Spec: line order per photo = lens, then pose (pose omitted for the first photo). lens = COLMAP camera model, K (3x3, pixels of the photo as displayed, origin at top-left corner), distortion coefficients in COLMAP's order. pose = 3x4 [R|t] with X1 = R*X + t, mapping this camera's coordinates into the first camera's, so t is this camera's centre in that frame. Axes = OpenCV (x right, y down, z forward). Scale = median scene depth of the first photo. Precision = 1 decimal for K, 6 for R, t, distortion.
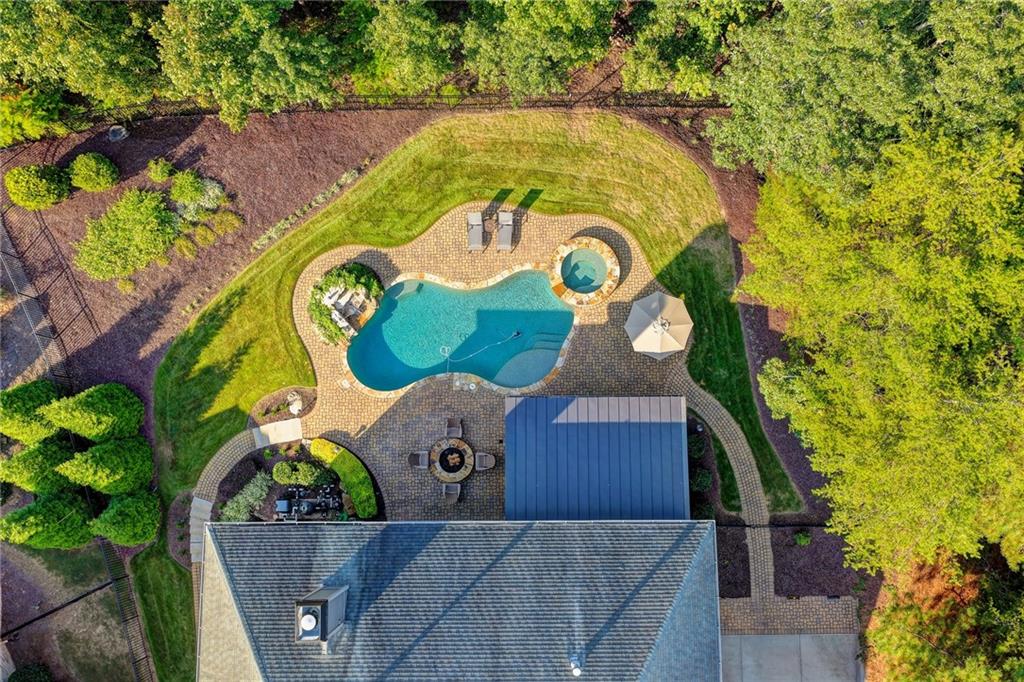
lens RADIAL K [[858.3, 0, 527.7], [0, 858.3, 341.2], [0, 0, 1]] dist [-0.010170, -0.006701]
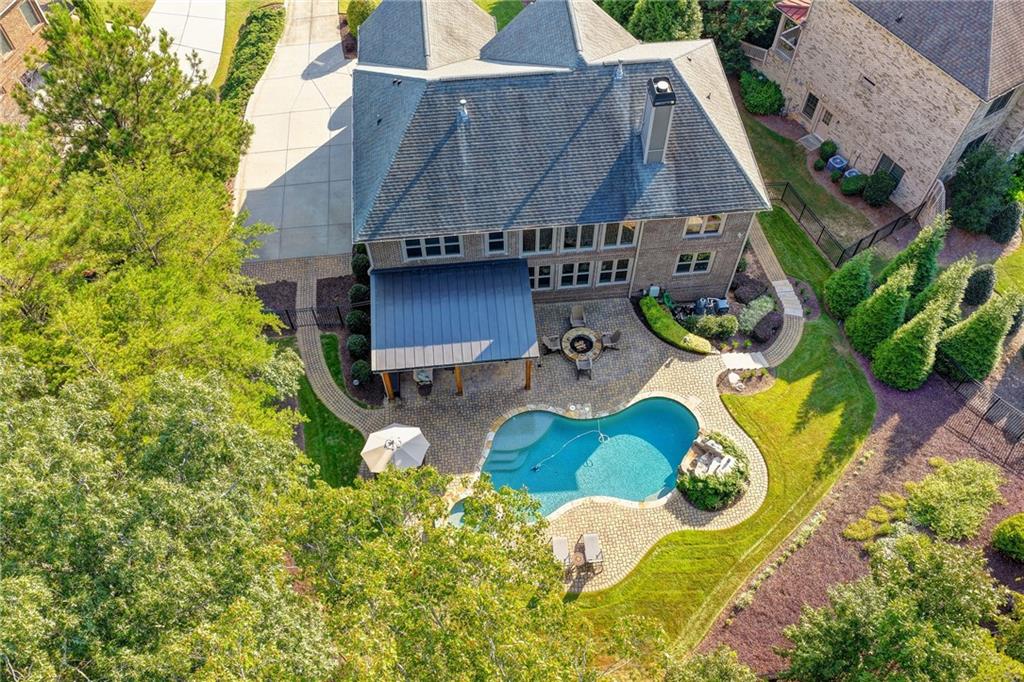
lens RADIAL K [[836.4, 0, 512.0], [0, 836.4, 341.0], [0, 0, 1]] dist [-0.007505, 0.002155]
pose [[-0.995790, 0.080564, -0.043712, 0.046811], [-0.089445, -0.749936, 0.655435, -0.545683], [0.020023, 0.656586, 0.753985, 0.178996]]
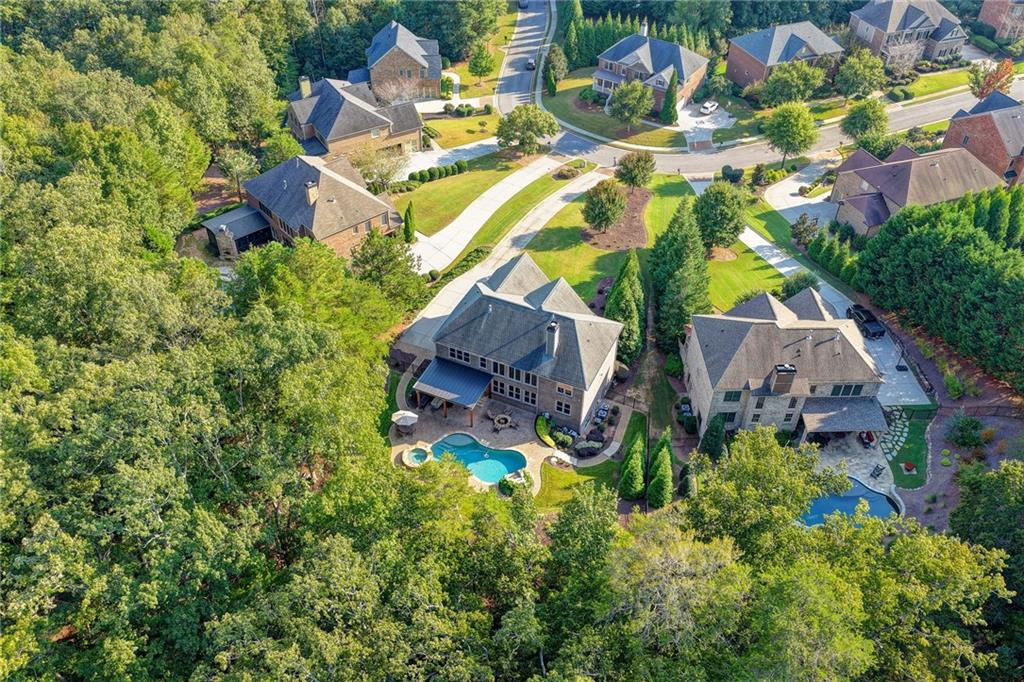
lens RADIAL K [[836.4, 0, 512.0], [0, 836.4, 341.0], [0, 0, 1]] dist [-0.007505, 0.002155]
pose [[-0.904919, -0.286441, 0.314758, -0.791913], [0.420045, -0.482206, 0.768791, -1.570811], [-0.068435, 0.827906, 0.556675, -0.532946]]
